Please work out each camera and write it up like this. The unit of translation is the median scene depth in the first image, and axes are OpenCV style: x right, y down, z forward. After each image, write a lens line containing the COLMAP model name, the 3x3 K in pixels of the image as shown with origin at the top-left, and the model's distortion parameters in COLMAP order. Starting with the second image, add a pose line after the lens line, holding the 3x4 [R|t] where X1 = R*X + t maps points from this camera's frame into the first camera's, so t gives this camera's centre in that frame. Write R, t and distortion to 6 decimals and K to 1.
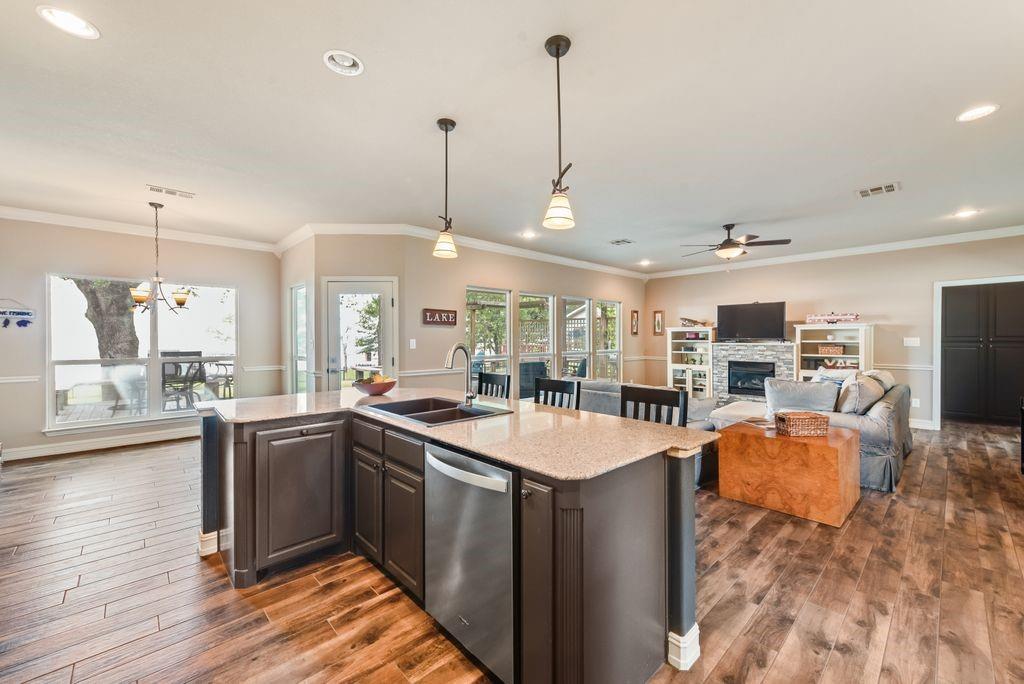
lens RADIAL K [[415.2, 0, 533.6], [0, 415.2, 345.5], [0, 0, 1]] dist [0.018187, -0.002716]
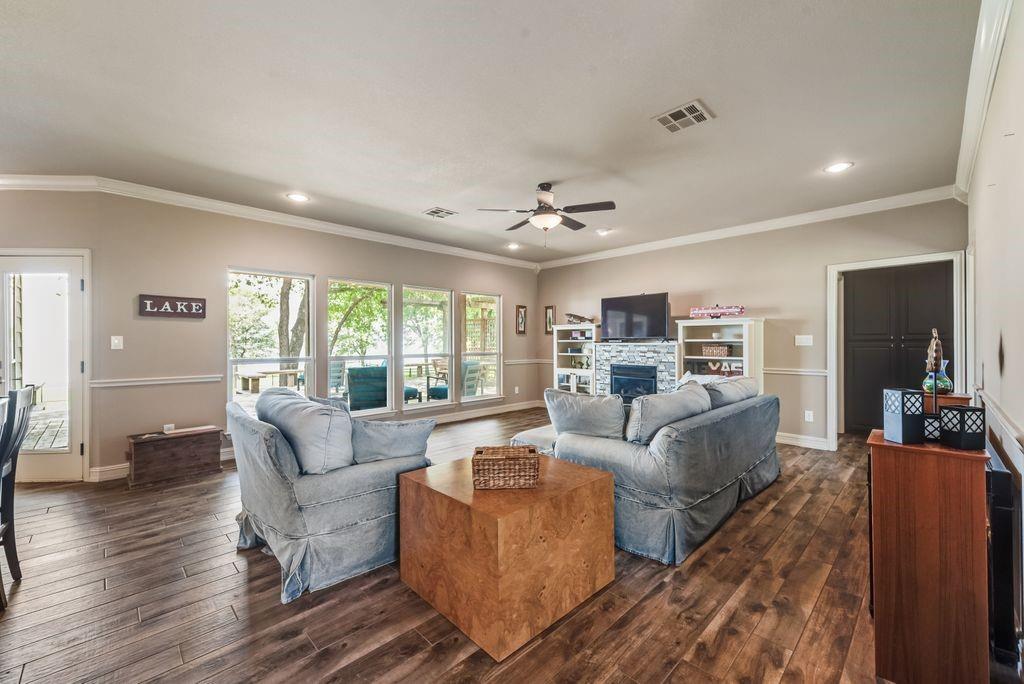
lens RADIAL K [[415.2, 0, 535.6], [0, 415.2, 344.3], [0, 0, 1]] dist [0.018187, -0.002716]
pose [[0.999808, -0.000824, 0.019588, 0.359974], [0.001044, 0.999936, -0.011259, 0.007335], [-0.019577, 0.011277, 0.999745, 0.204246]]
